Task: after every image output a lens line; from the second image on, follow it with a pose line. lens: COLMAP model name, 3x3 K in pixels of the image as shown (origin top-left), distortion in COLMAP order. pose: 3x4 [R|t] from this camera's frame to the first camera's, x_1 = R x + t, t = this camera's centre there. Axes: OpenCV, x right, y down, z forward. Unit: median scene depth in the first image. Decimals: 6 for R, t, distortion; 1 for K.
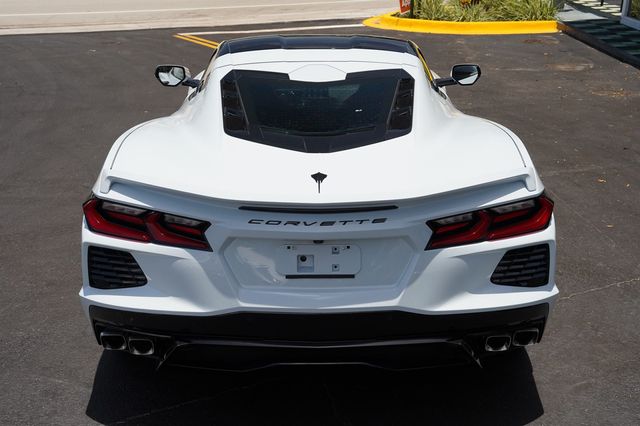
lens RADIAL K [[732.7, 0, 320.0], [0, 732.7, 213.0], [0, 0, 1]] dist [0.088886, -0.003439]
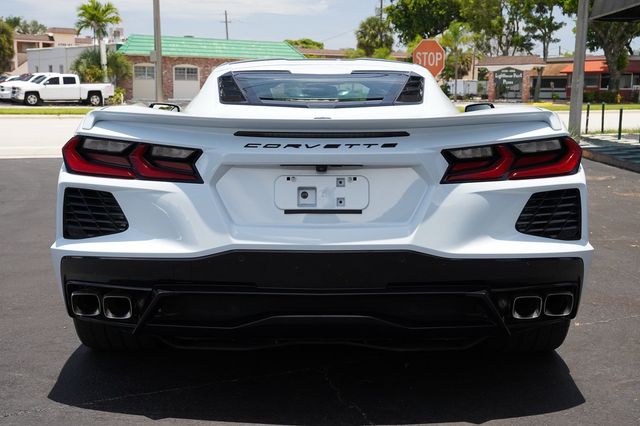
lens RADIAL K [[799.1, 0, 320.0], [0, 799.1, 213.0], [0, 0, 1]] dist [0.107024, 0.018963]
pose [[0.999971, 0.006123, -0.004423, 0.000523], [-0.006915, 0.977662, -0.210070, 0.279365], [0.003038, 0.210095, 0.977676, 0.048239]]
